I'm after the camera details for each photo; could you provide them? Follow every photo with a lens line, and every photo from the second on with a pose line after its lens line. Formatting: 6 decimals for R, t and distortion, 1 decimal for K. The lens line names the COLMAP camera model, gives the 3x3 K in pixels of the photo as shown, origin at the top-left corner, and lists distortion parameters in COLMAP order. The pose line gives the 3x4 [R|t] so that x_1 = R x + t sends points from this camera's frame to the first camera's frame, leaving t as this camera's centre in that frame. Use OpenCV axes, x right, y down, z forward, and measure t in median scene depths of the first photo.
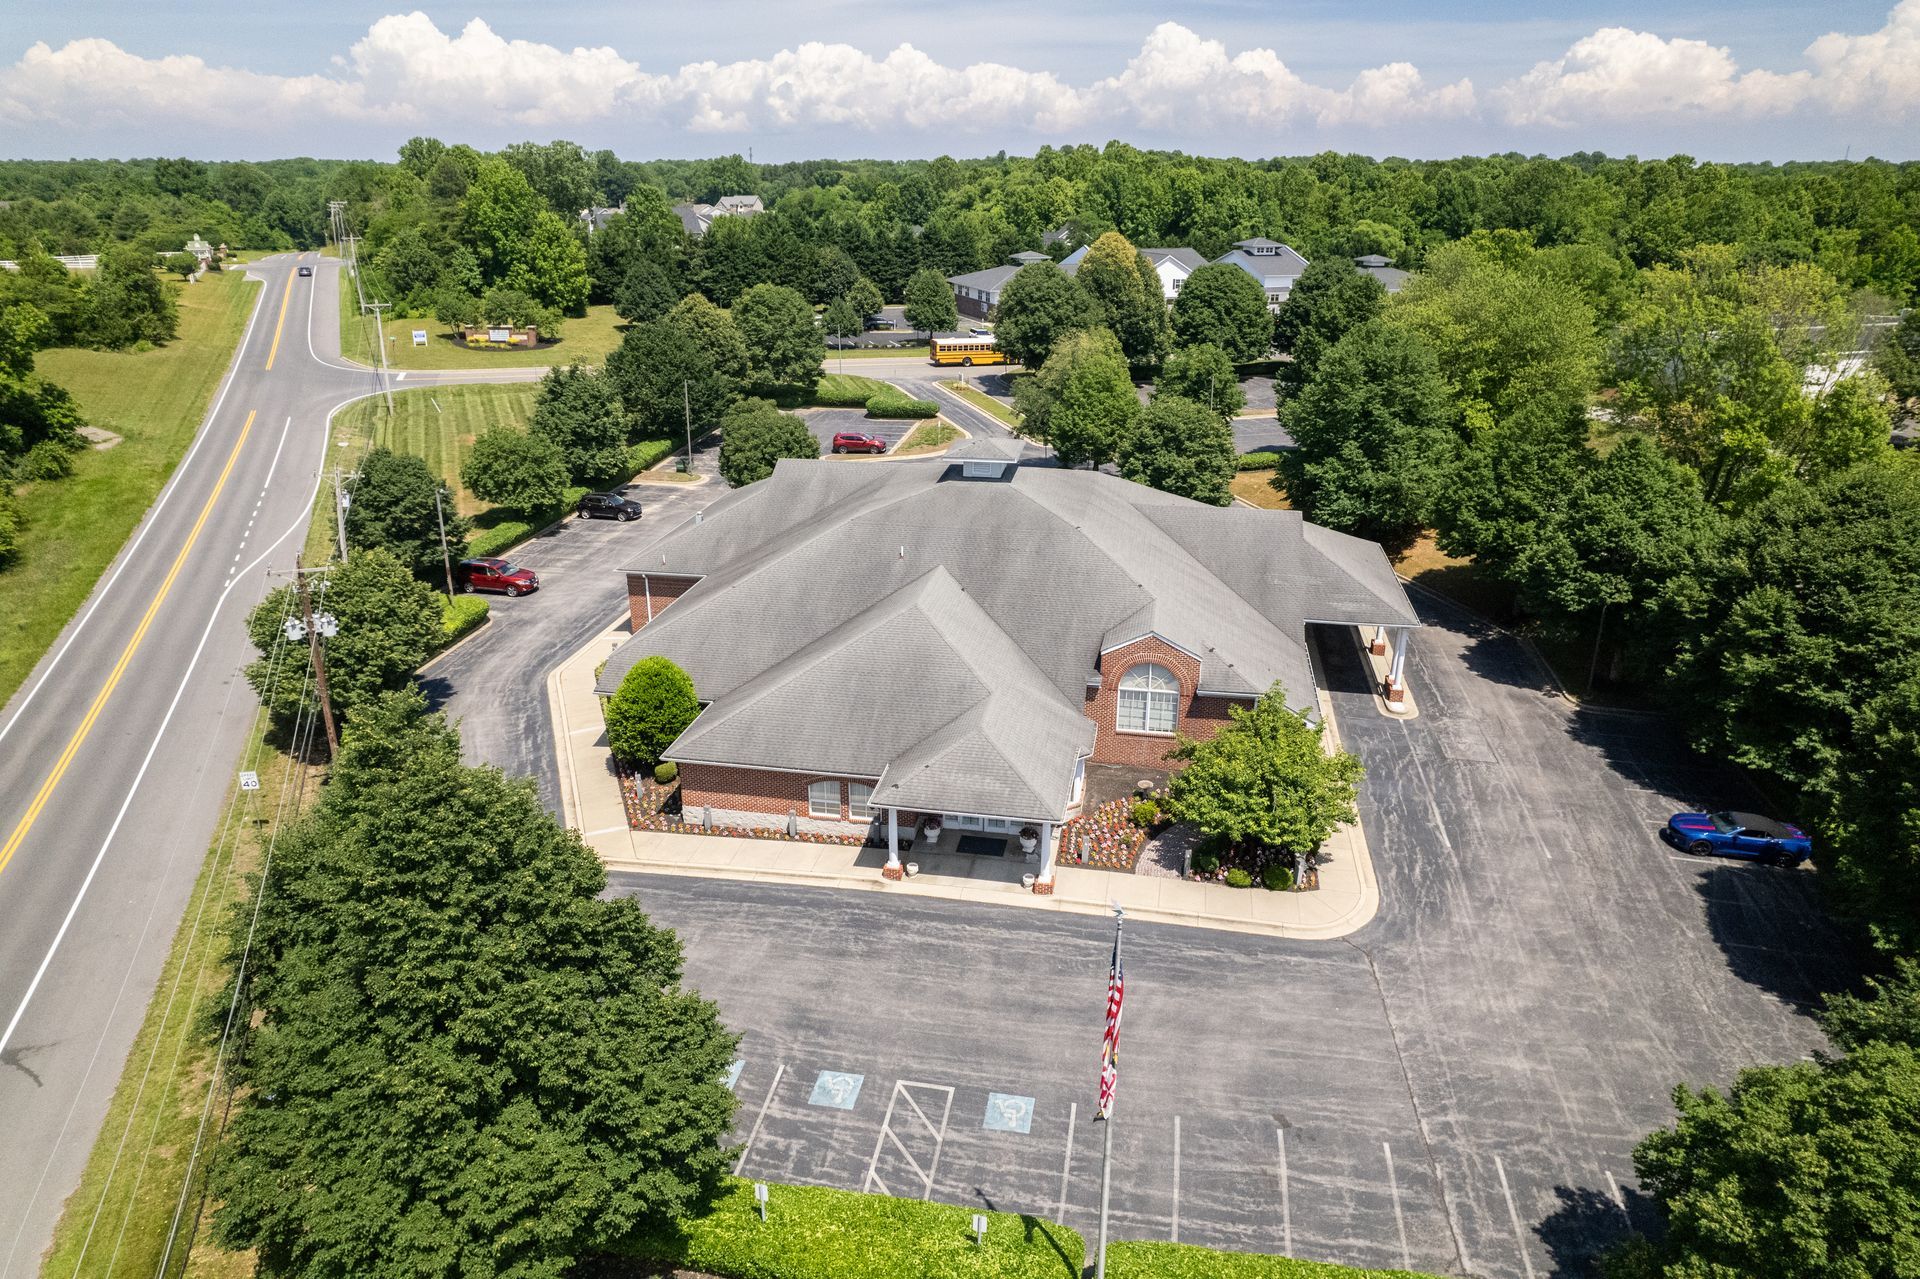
lens RADIAL K [[1224.6, 0, 960.0], [0, 1224.6, 639.5], [0, 0, 1]] dist [-0.075399, 0.068110]
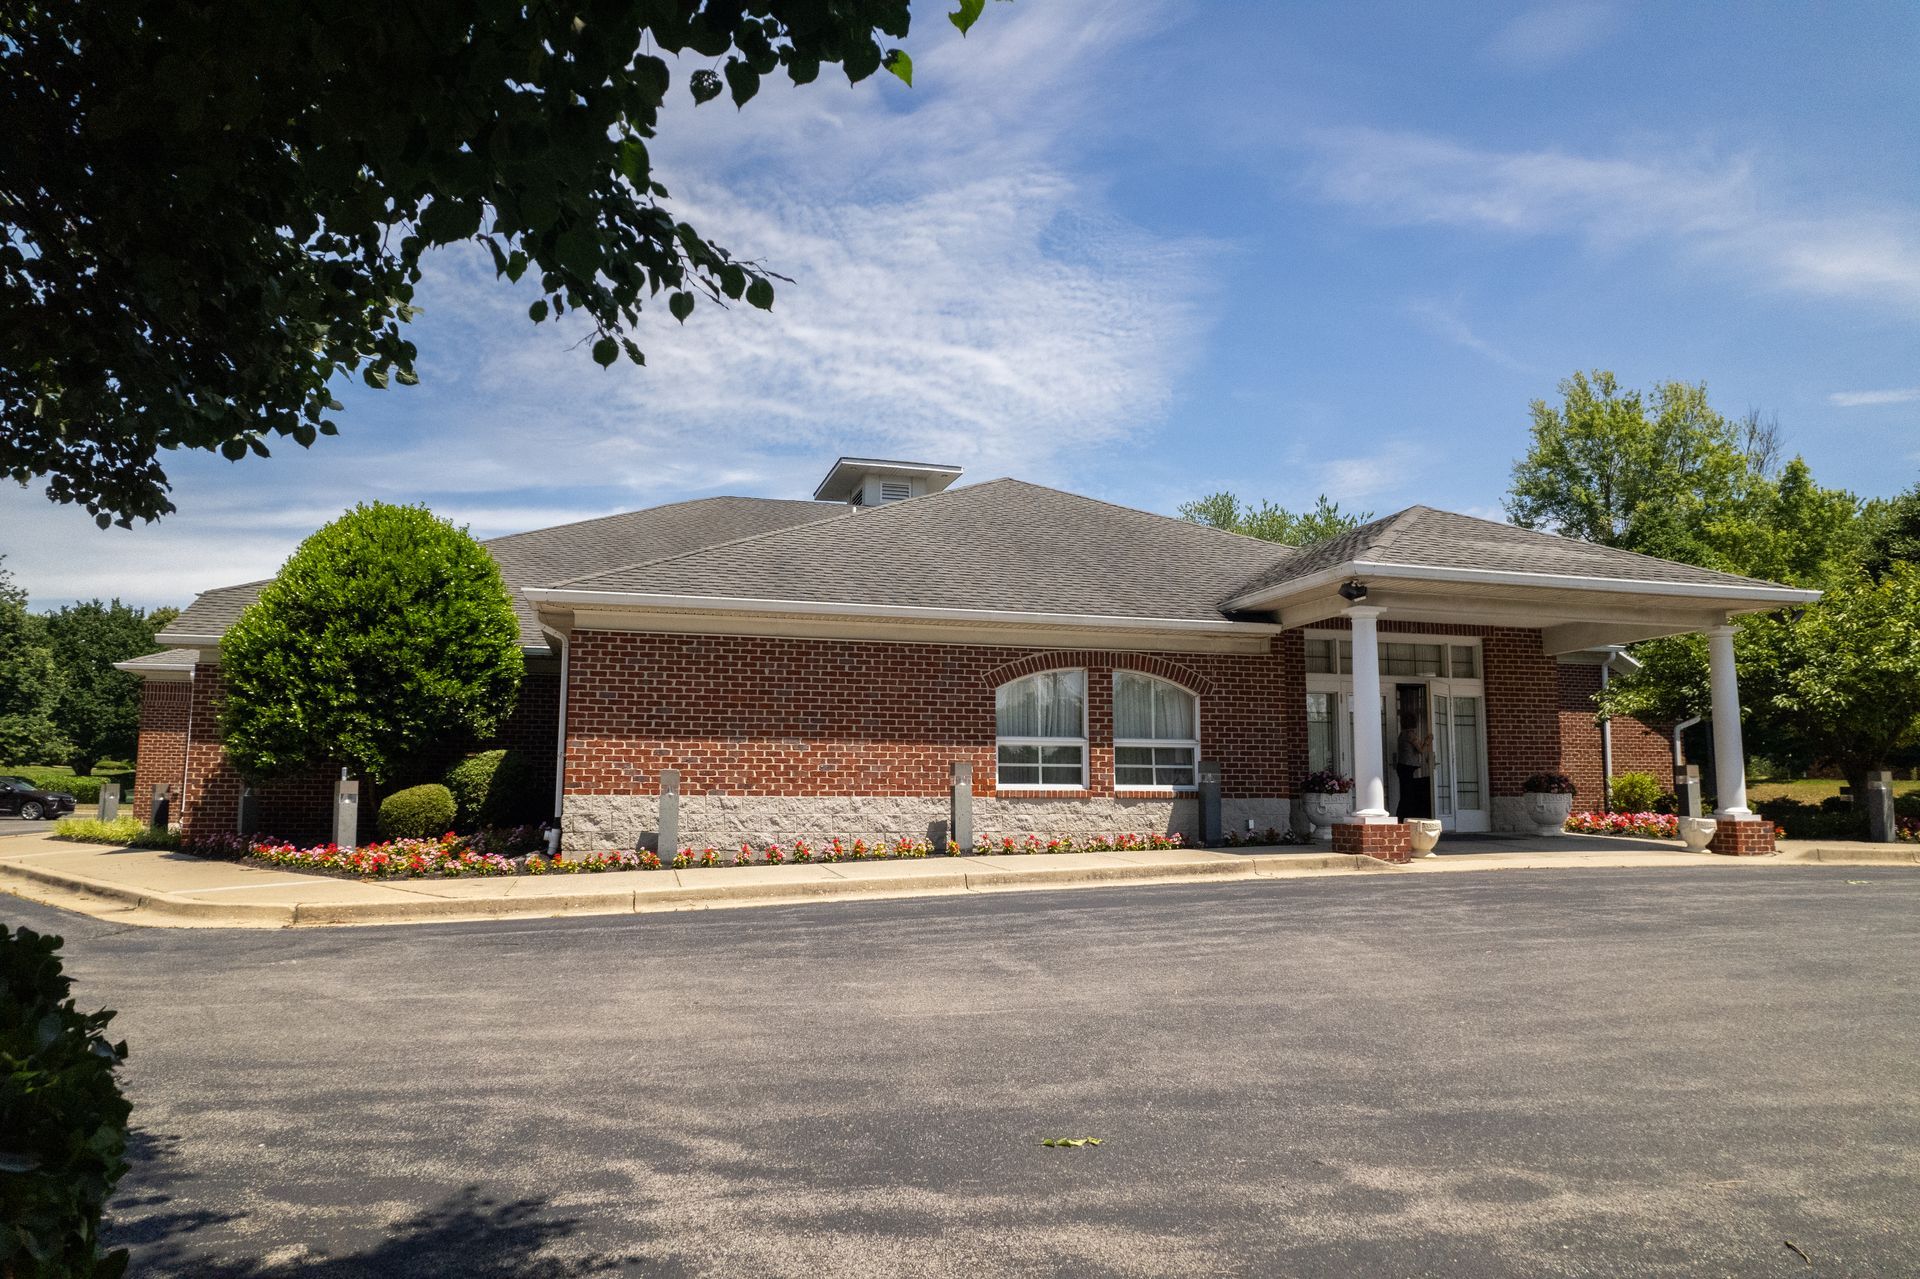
lens RADIAL K [[1224.6, 0, 960.0], [0, 1224.6, 639.5], [0, 0, 1]] dist [-0.075399, 0.068110]
pose [[0.894441, 0.059145, 0.443258, -0.223816], [0.154457, 0.889352, -0.430344, 0.198169], [-0.419666, 0.453381, 0.786337, 0.583262]]
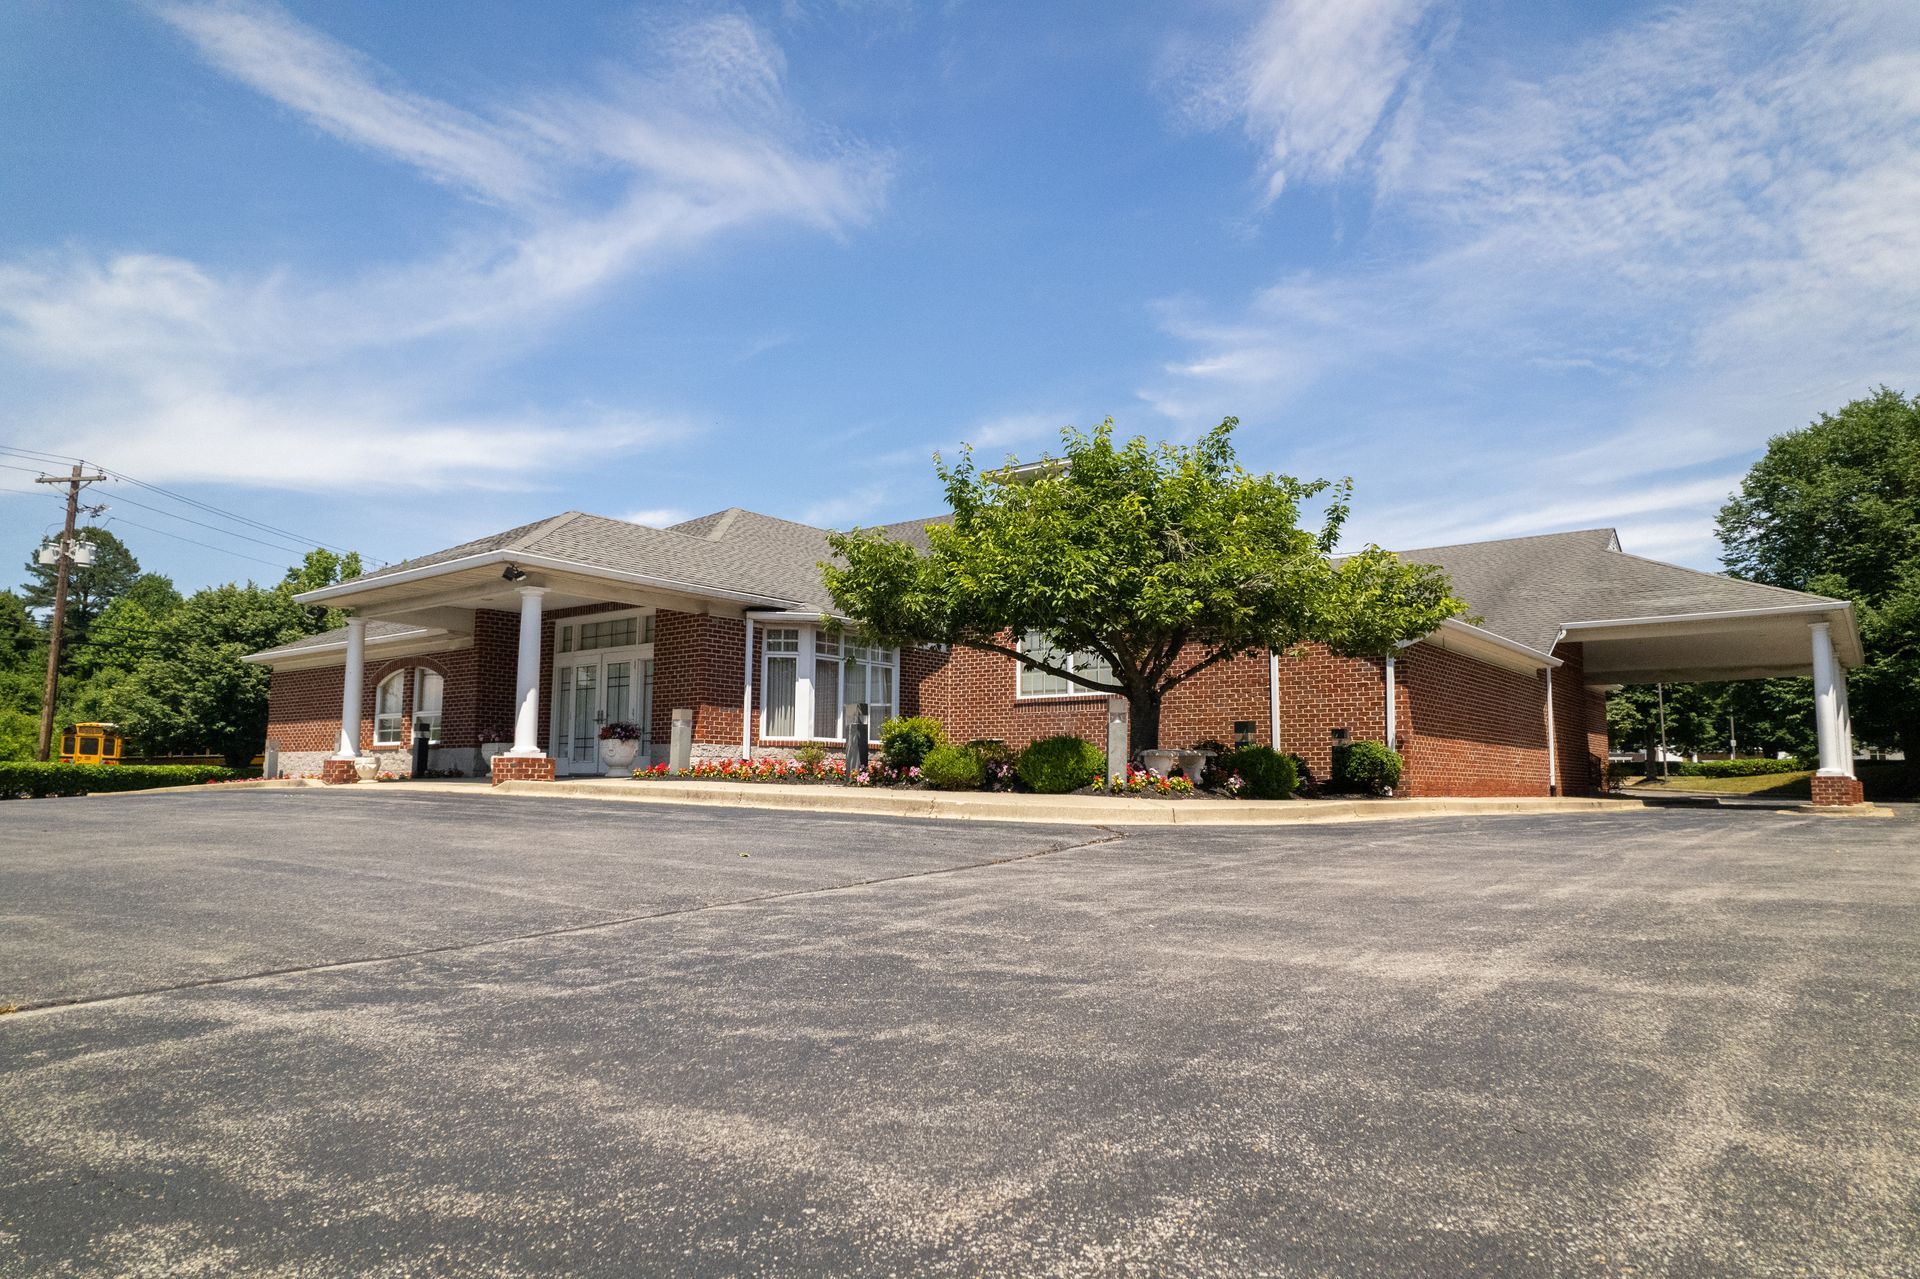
lens RADIAL K [[1224.6, 0, 960.0], [0, 1224.6, 639.5], [0, 0, 1]] dist [-0.075399, 0.068110]
pose [[0.886213, -0.053080, -0.460227, 0.291664], [-0.170868, 0.885929, -0.431202, 0.232675], [0.430617, 0.460774, 0.776052, 0.536235]]
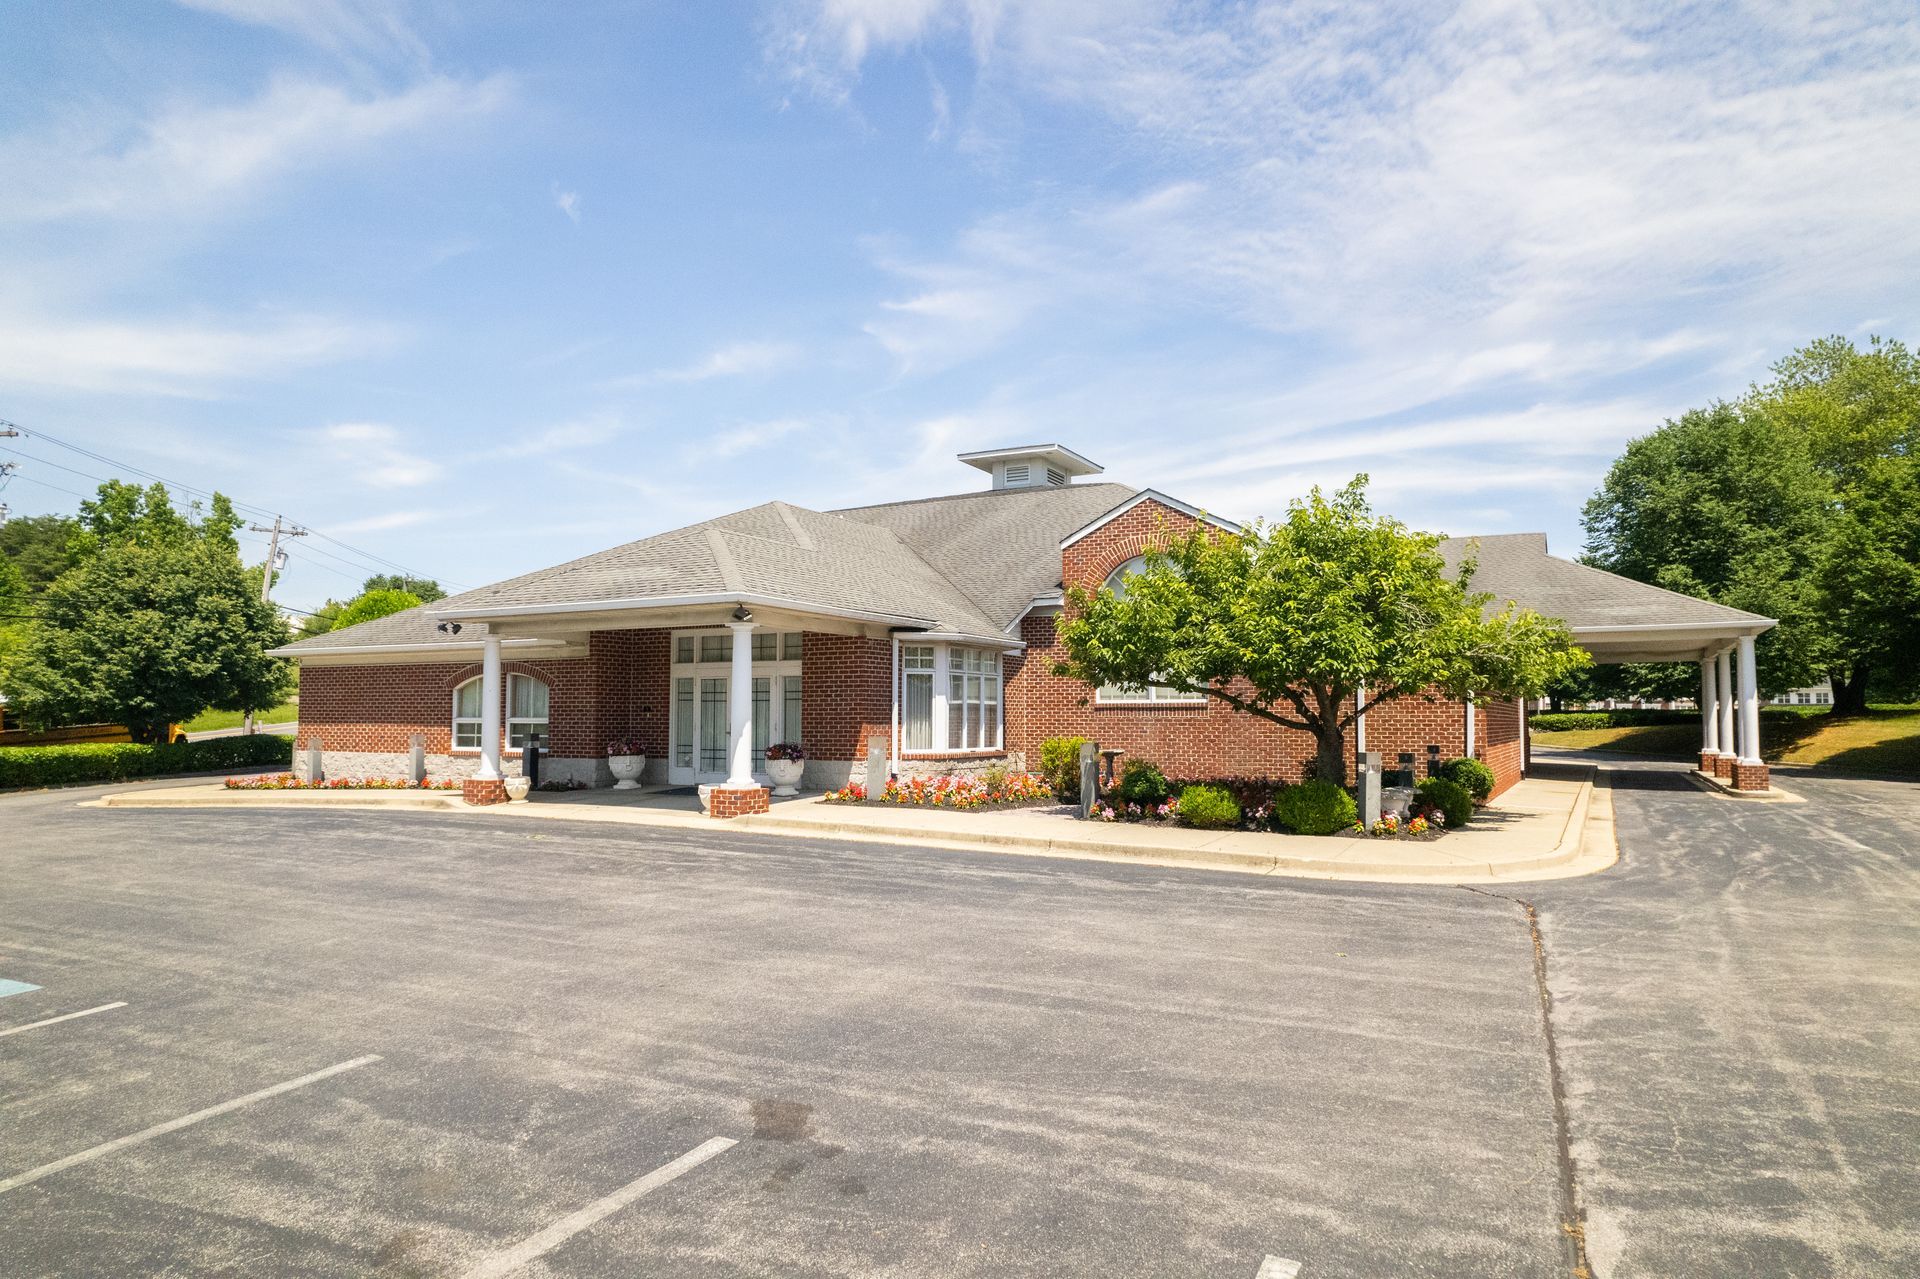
lens RADIAL K [[1224.6, 0, 960.0], [0, 1224.6, 639.5], [0, 0, 1]] dist [-0.075399, 0.068110]
pose [[0.952704, -0.020737, -0.303191, 0.203677], [-0.108236, 0.909094, -0.402285, 0.232143], [0.283971, 0.416075, 0.863853, 0.465990]]
